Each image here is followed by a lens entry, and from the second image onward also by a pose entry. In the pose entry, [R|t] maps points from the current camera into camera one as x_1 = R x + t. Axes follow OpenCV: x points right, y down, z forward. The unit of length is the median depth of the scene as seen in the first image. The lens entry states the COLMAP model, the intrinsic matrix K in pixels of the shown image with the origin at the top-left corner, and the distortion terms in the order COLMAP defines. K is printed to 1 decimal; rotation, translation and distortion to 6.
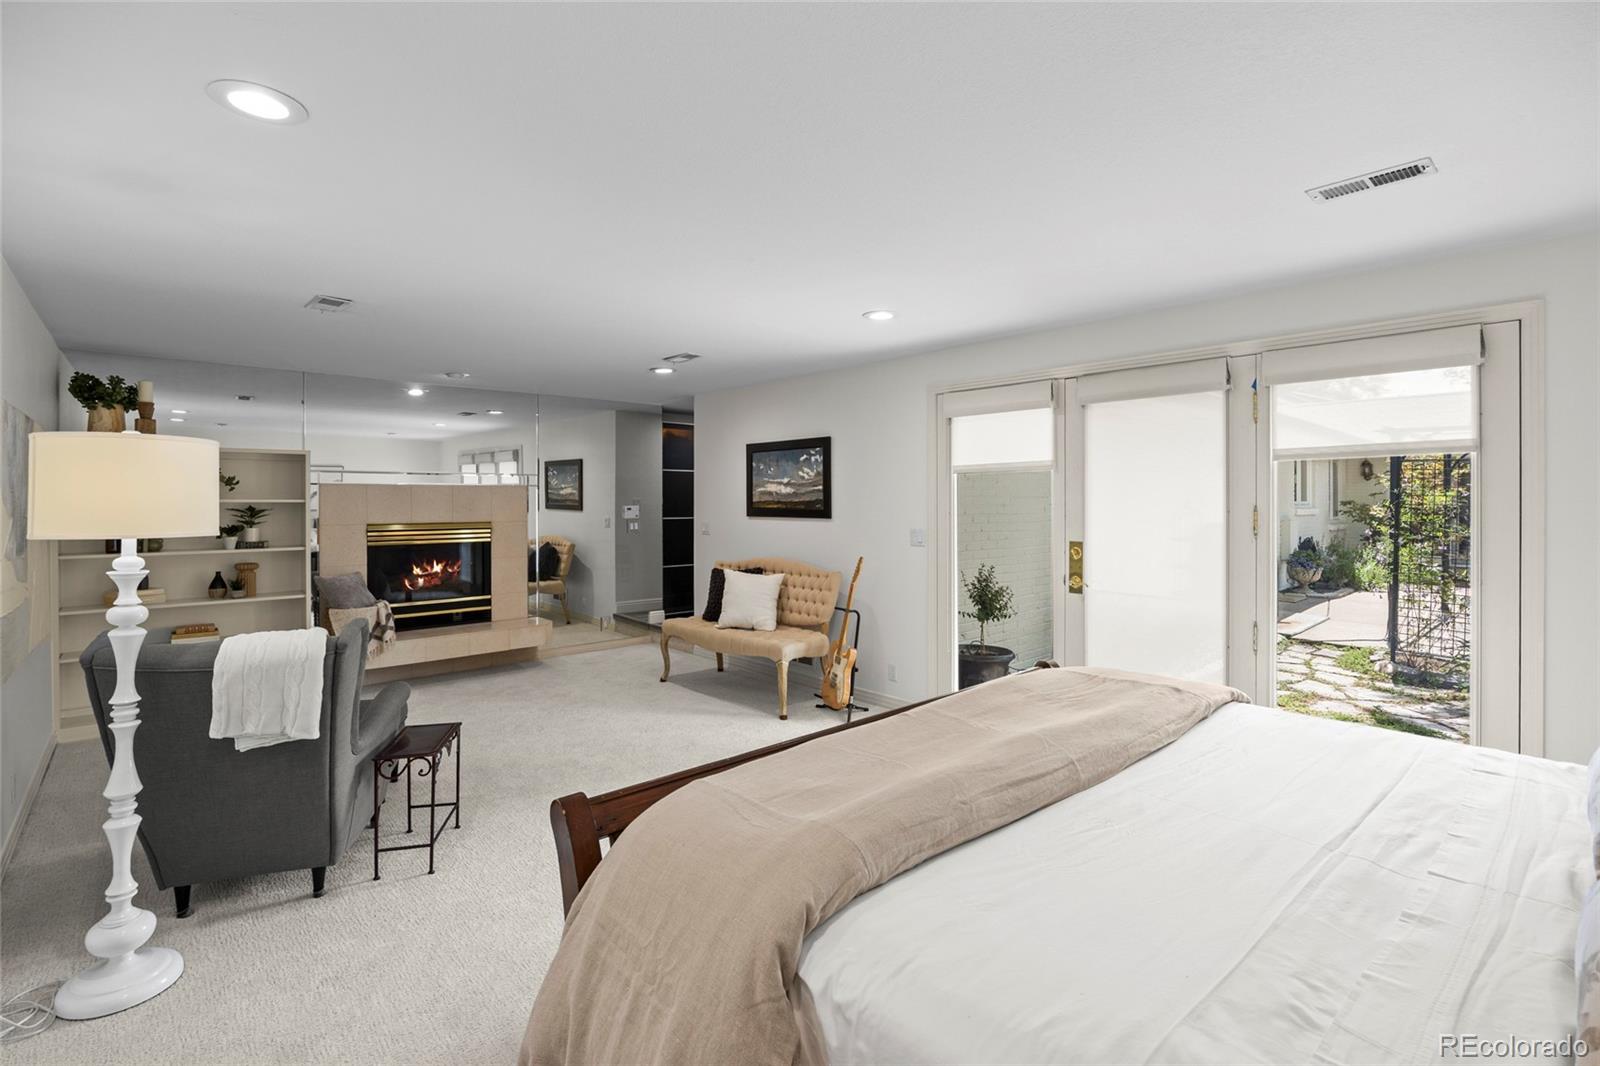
lens RADIAL K [[745.5, 0, 808.2], [0, 745.5, 500.5], [0, 0, 1]] dist [-0.015349, 0.000067]
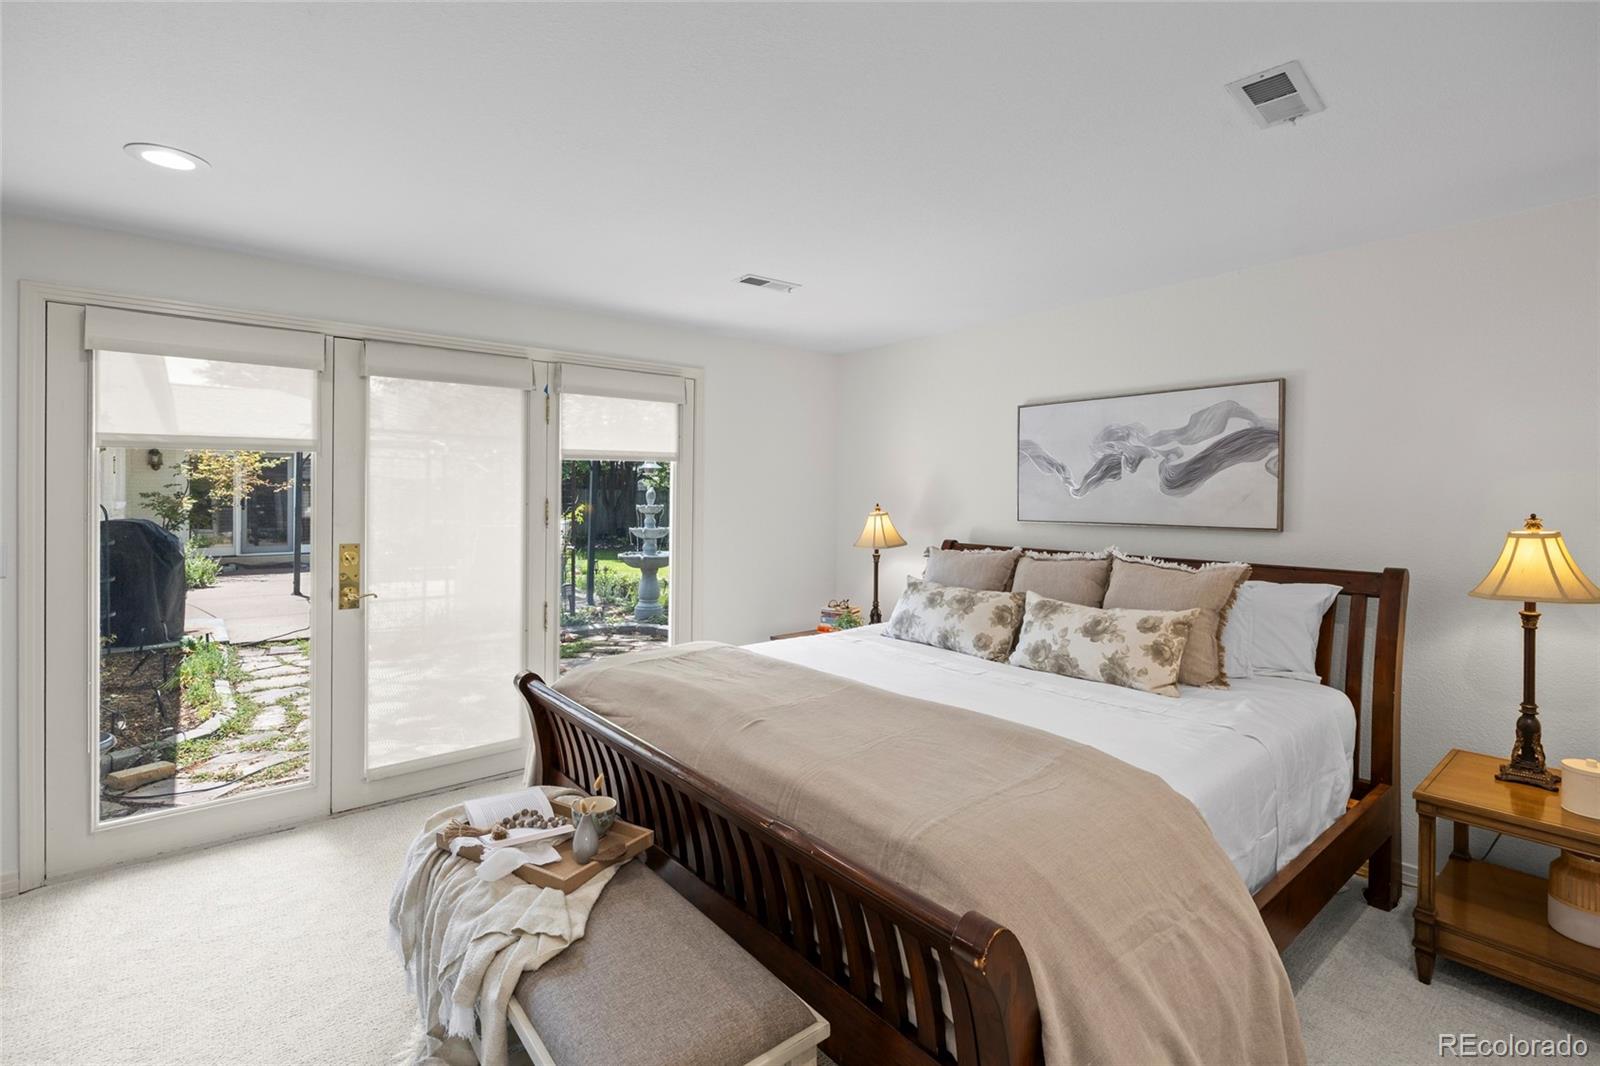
lens RADIAL K [[745.5, 0, 808.2], [0, 745.5, 500.5], [0, 0, 1]] dist [-0.015349, 0.000067]
pose [[0.036196, -0.004444, 0.999335, -0.433574], [-0.006954, 0.999965, 0.004699, 0.001337], [-0.999321, -0.007119, 0.036164, 0.499187]]
